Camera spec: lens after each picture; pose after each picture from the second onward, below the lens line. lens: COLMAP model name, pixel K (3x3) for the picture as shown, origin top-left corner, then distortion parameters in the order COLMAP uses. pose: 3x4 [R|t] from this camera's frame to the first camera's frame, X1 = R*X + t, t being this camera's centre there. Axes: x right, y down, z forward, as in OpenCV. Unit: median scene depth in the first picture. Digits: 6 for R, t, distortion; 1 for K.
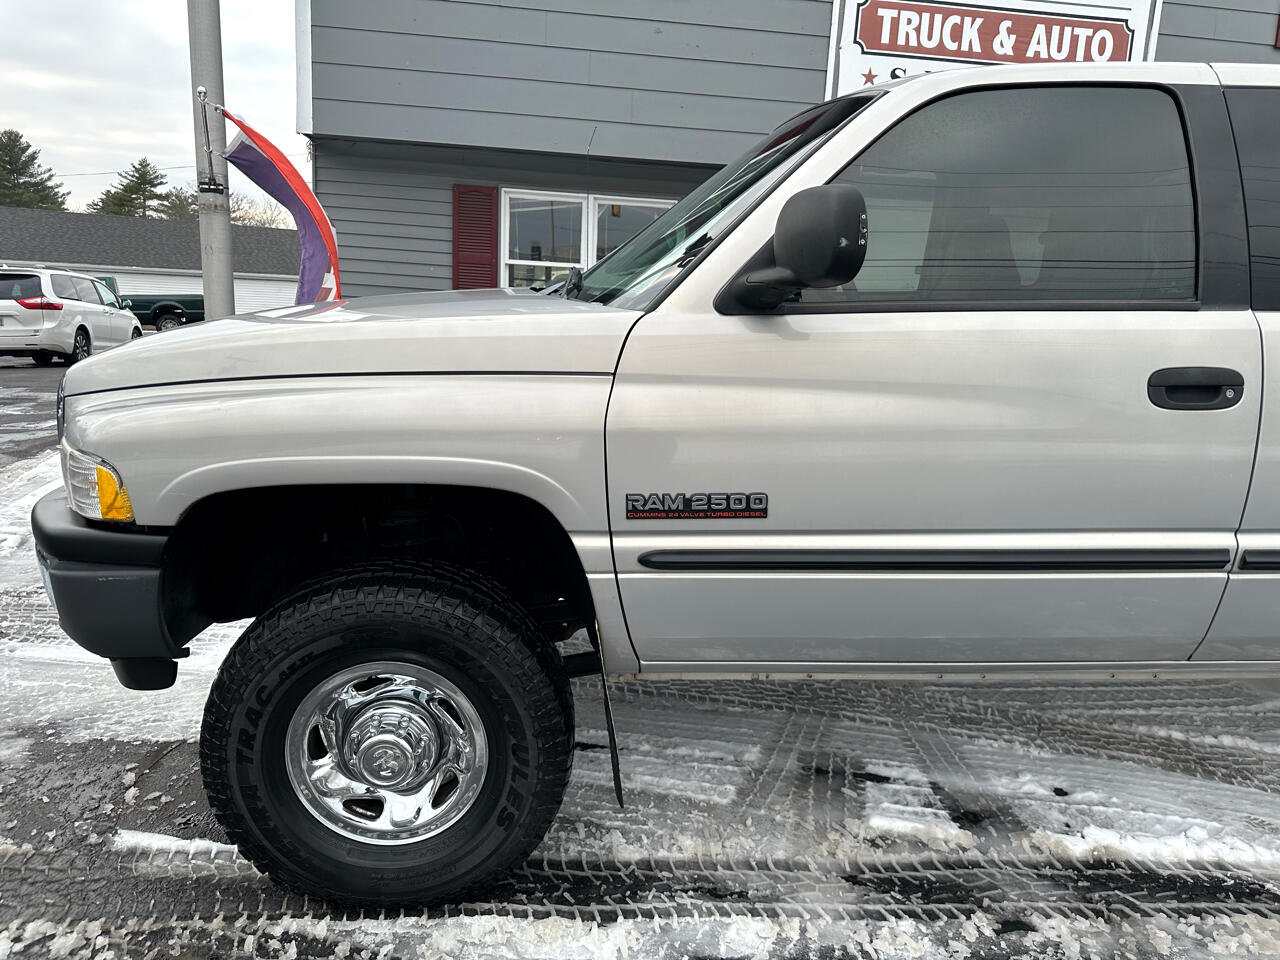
lens RADIAL K [[904.9, 0, 634.3], [0, 904.9, 487.6], [0, 0, 1]] dist [0.031073, -0.037664]
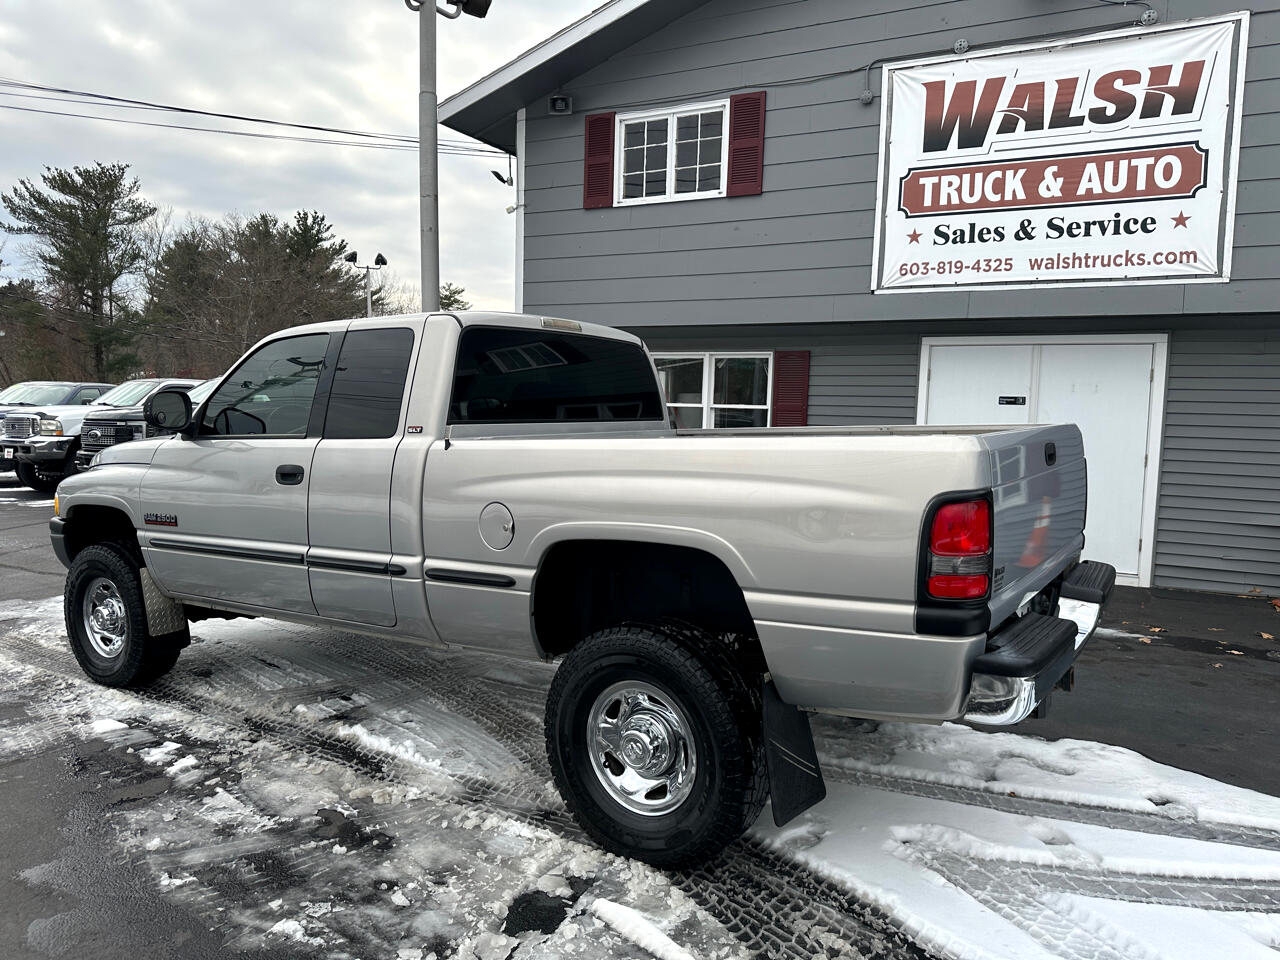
lens RADIAL K [[886.7, 0, 633.2], [0, 886.7, 505.3], [0, 0, 1]] dist [0.027680, -0.038521]
pose [[0.819782, 0.035691, -0.571563, 0.616177], [-0.105508, 0.990384, -0.089485, 0.015441], [0.562873, 0.133662, 0.815664, -0.053900]]
